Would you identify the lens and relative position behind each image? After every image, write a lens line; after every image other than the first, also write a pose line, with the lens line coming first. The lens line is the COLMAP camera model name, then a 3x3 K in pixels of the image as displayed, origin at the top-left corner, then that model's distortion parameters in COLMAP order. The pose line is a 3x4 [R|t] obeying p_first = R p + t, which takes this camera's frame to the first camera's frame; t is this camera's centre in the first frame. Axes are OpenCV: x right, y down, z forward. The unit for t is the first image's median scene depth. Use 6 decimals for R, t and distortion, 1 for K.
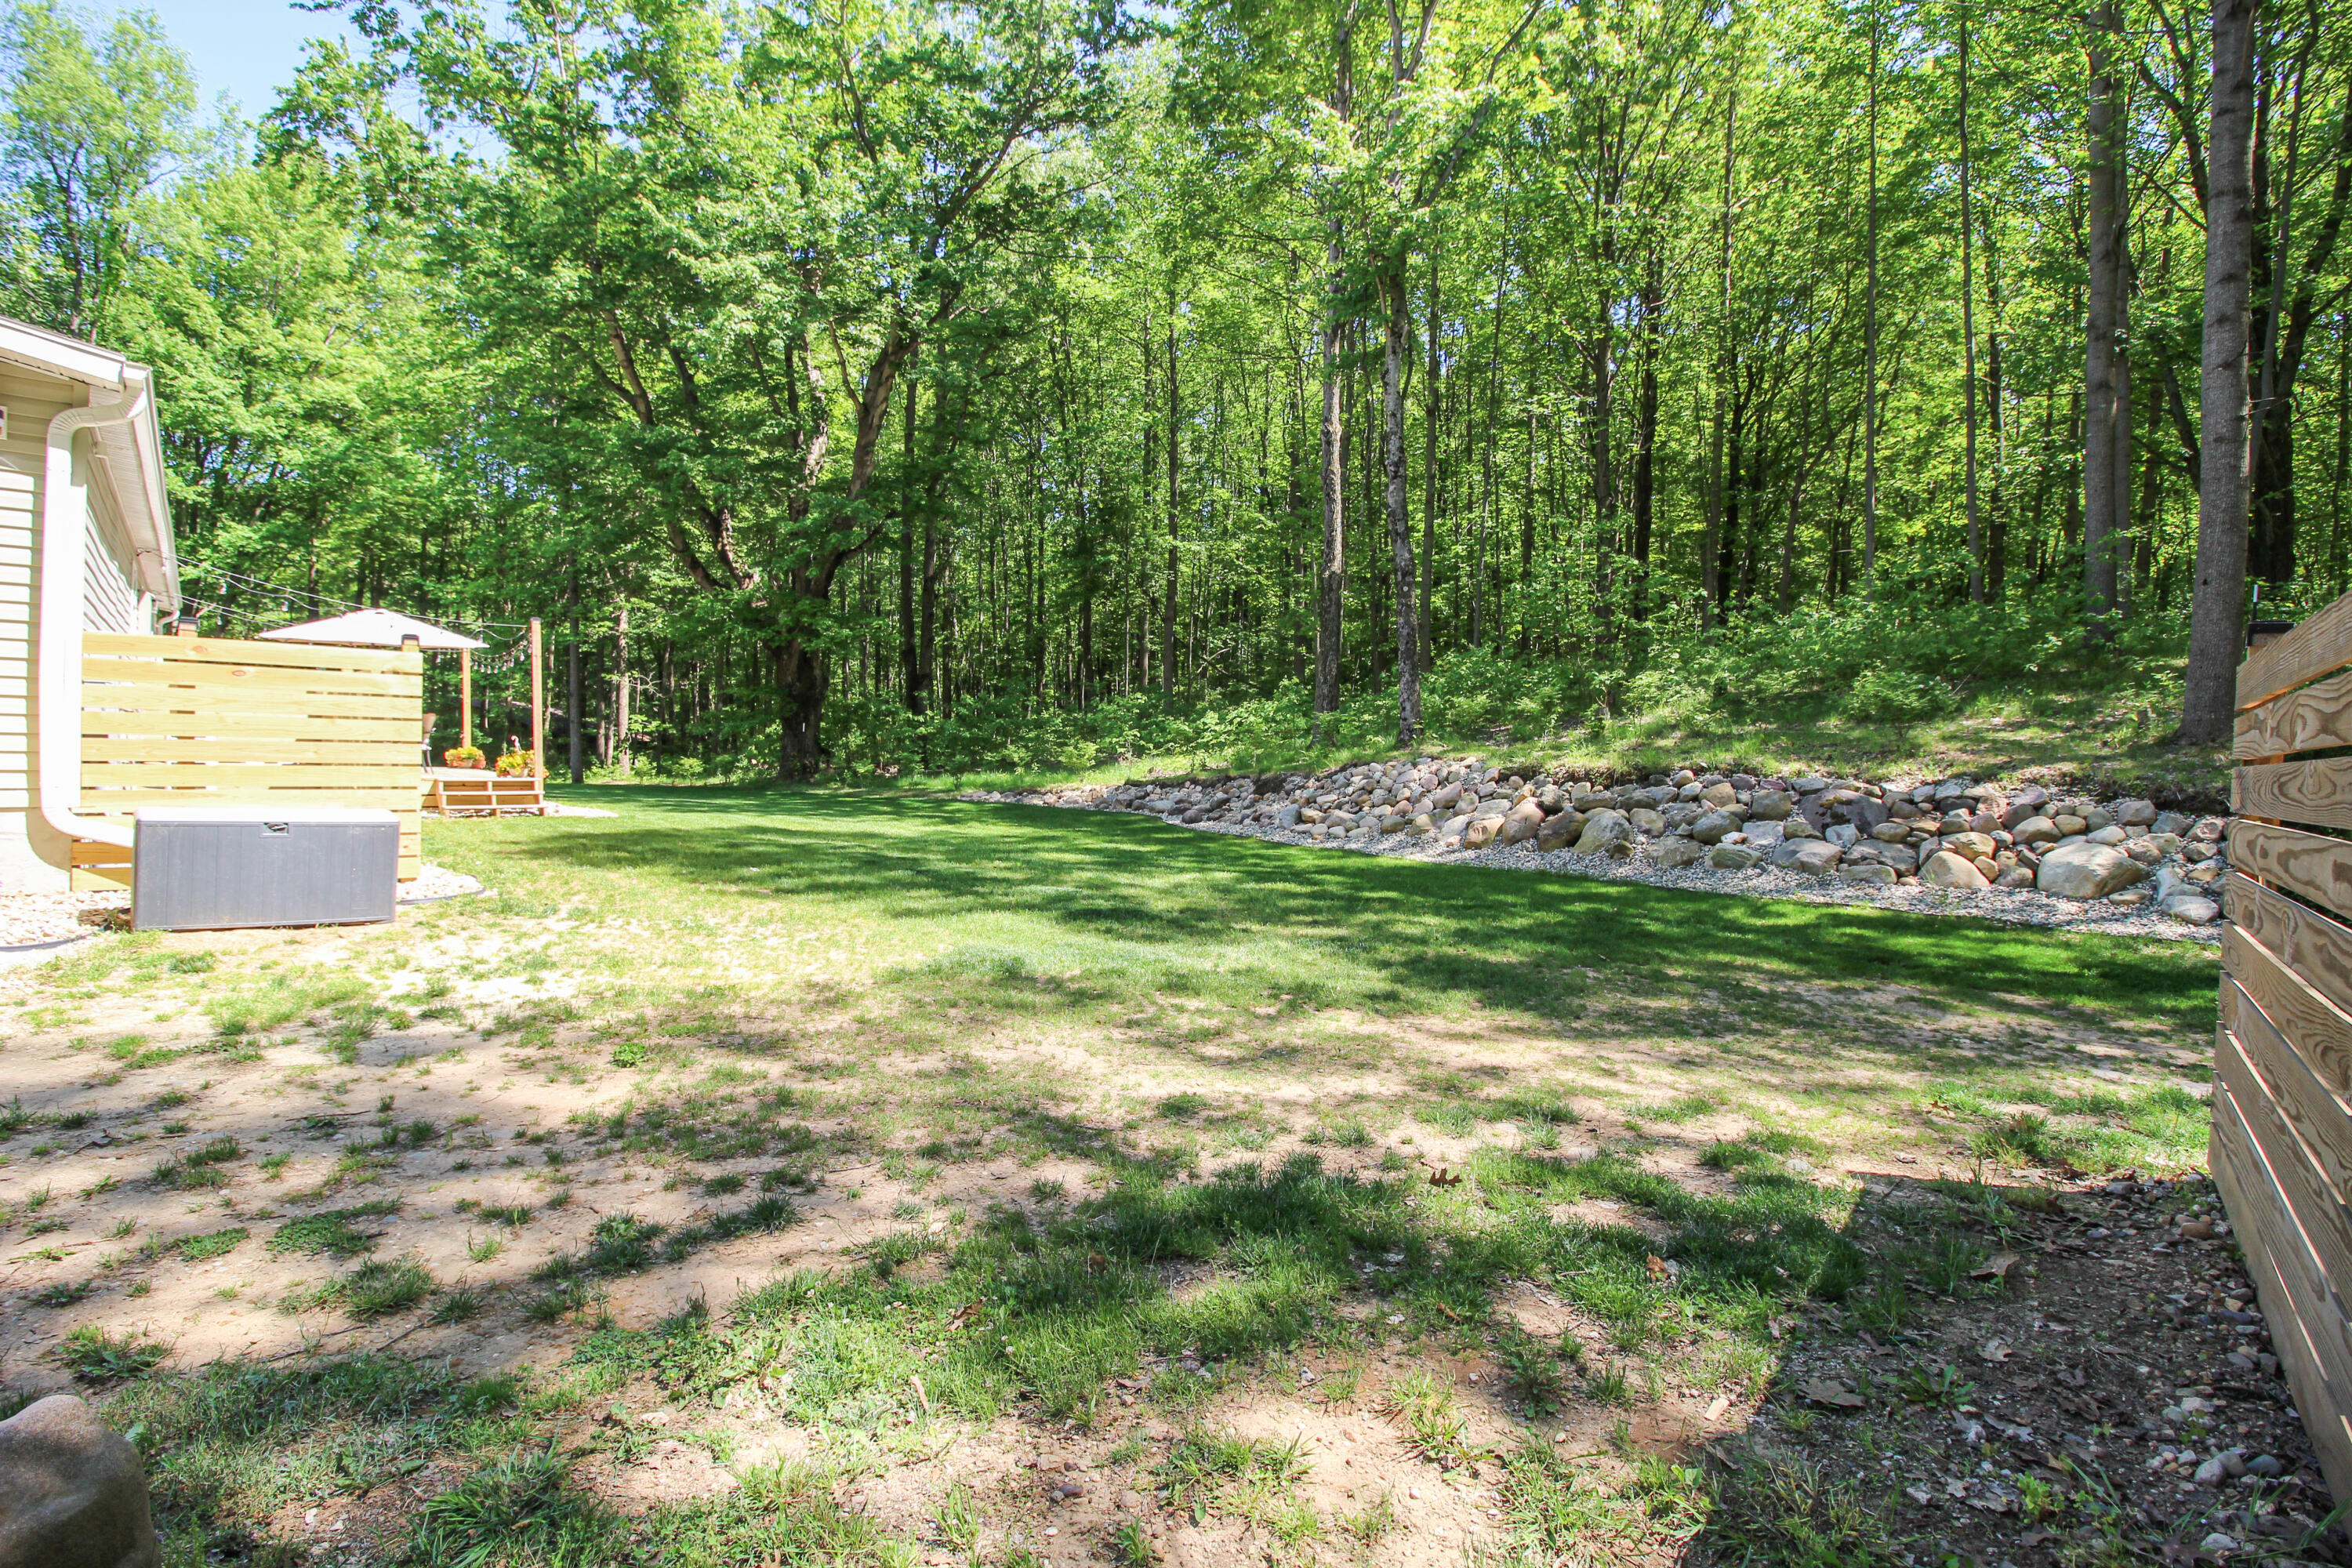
lens RADIAL K [[1106.6, 0, 1171.5], [0, 1106.6, 763.4], [0, 0, 1]] dist [0.003695, -0.011842]
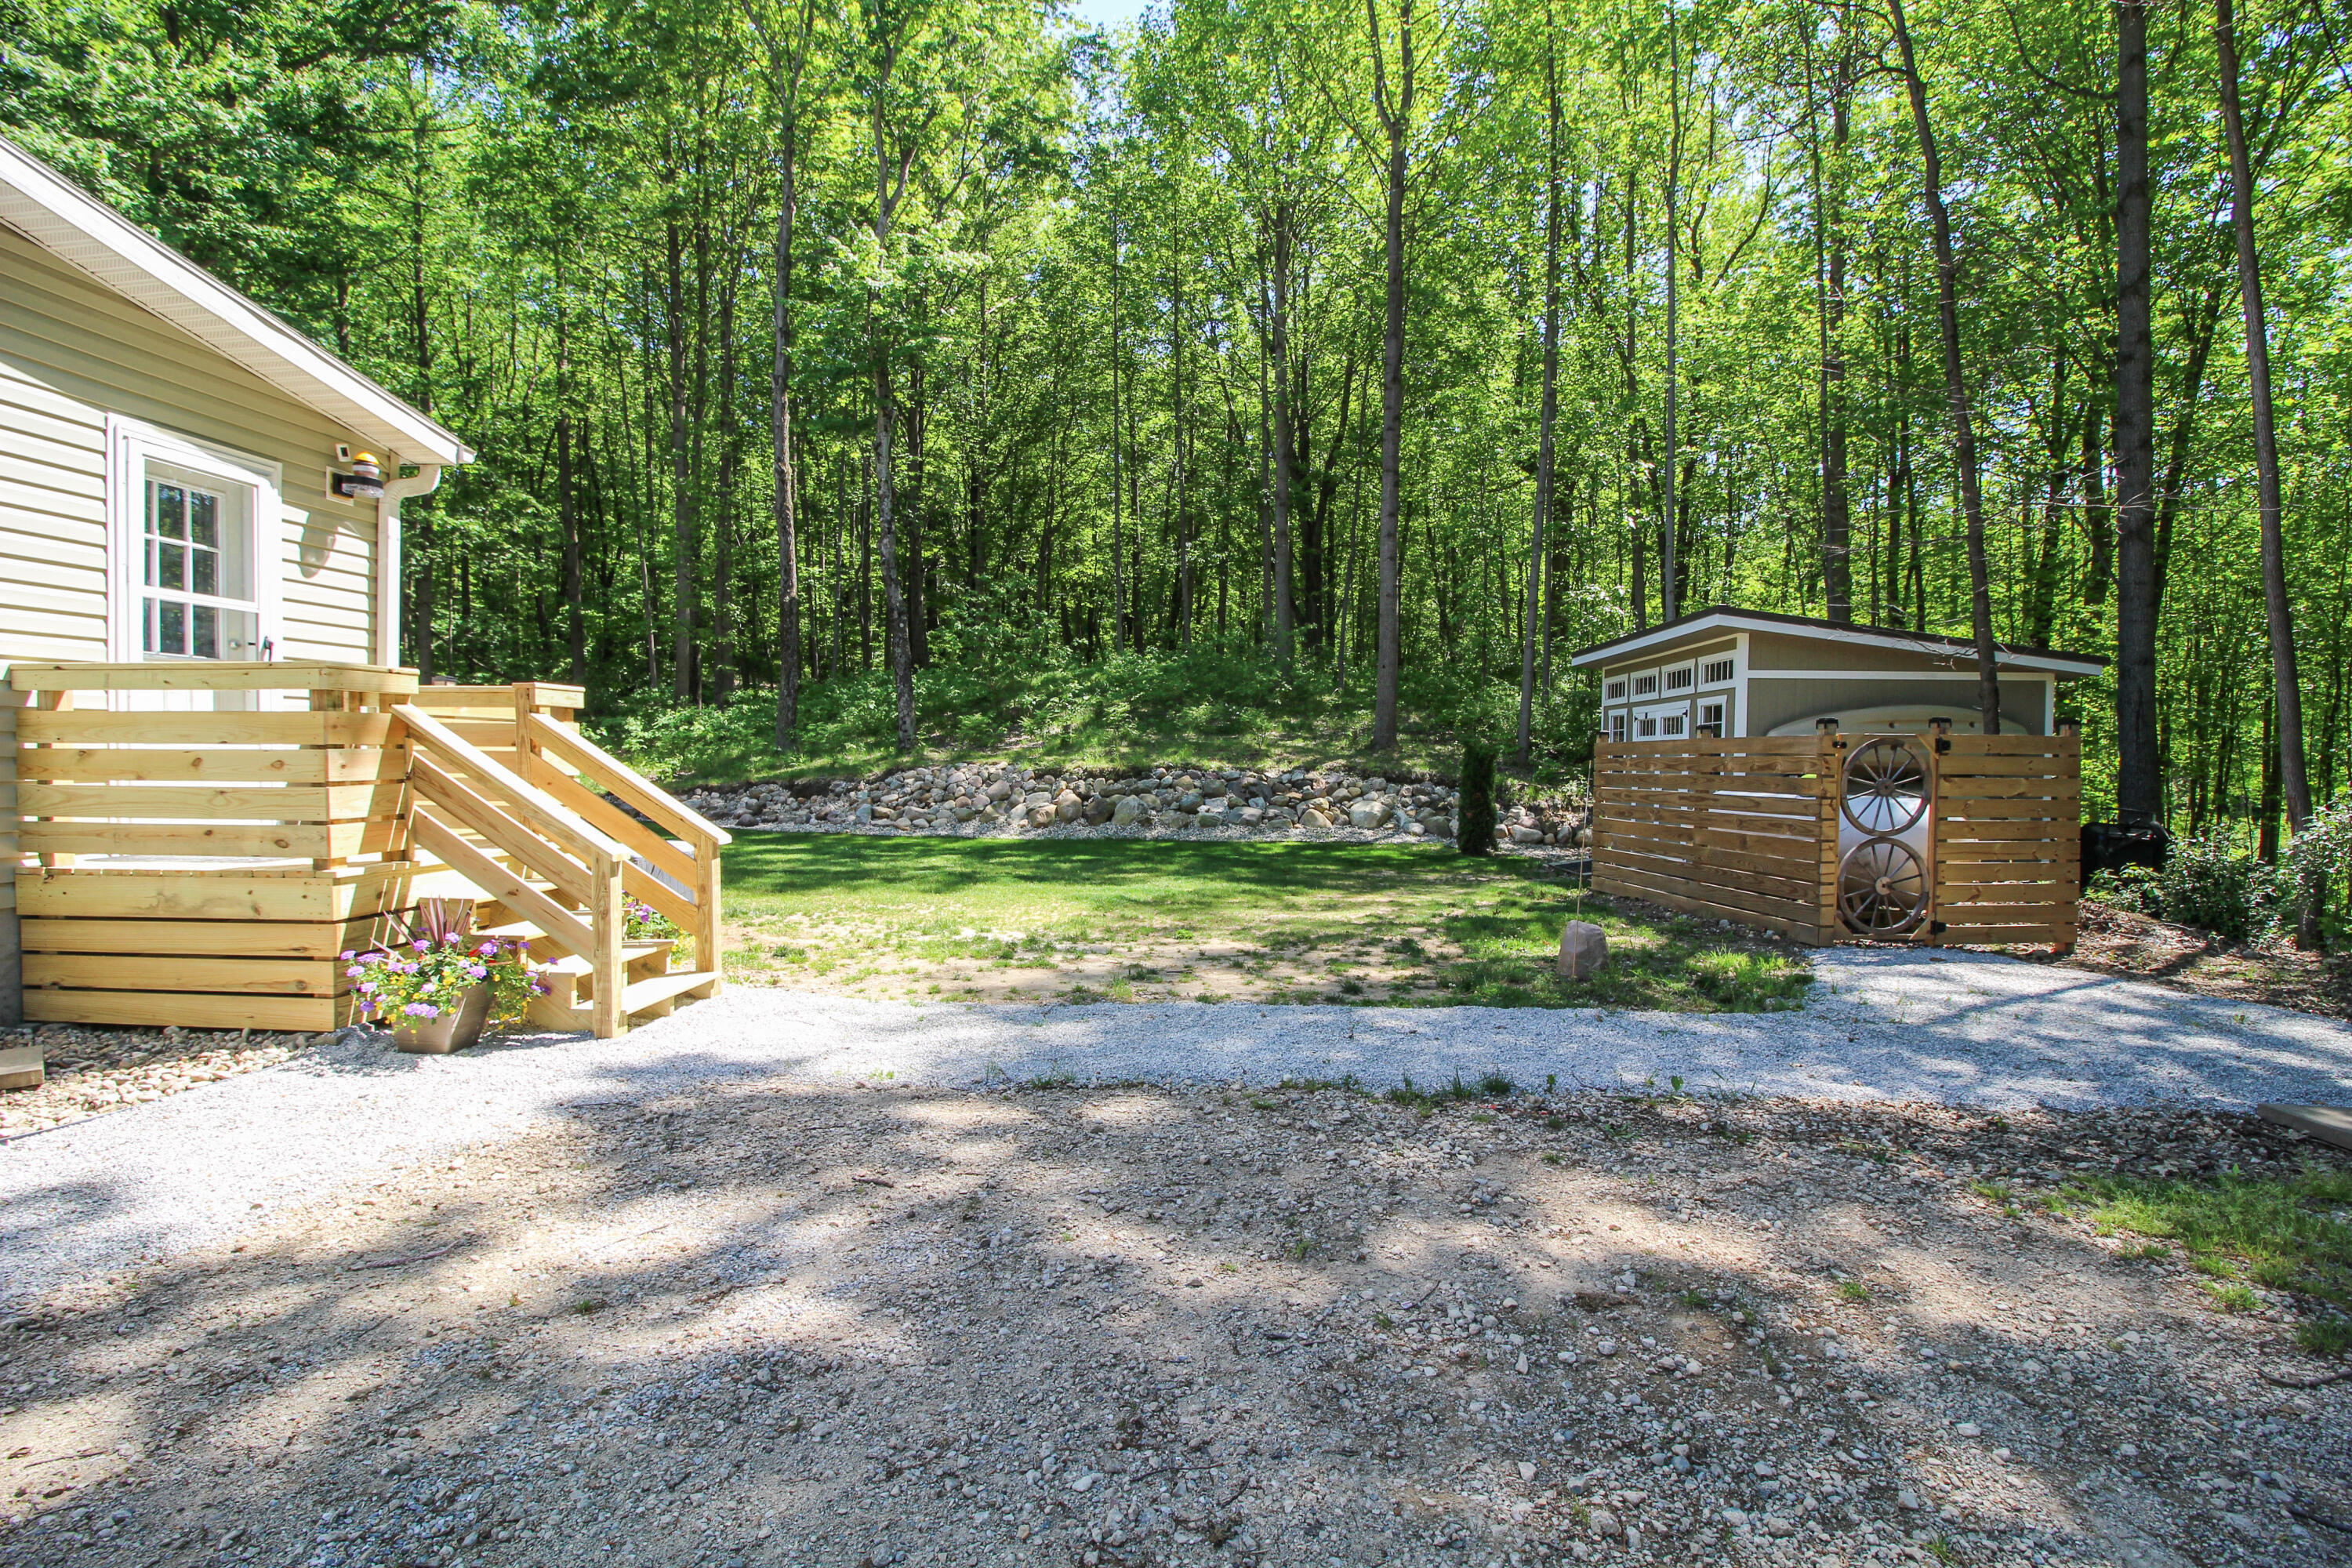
lens RADIAL K [[1089.8, 0, 1177.2], [0, 1089.8, 776.2], [0, 0, 1]] dist [0.001060, -0.013297]
pose [[0.723072, -0.034043, 0.689933, -0.686953], [0.019250, 0.999390, 0.029138, -0.031603], [-0.690504, -0.007787, 0.723287, -0.165087]]
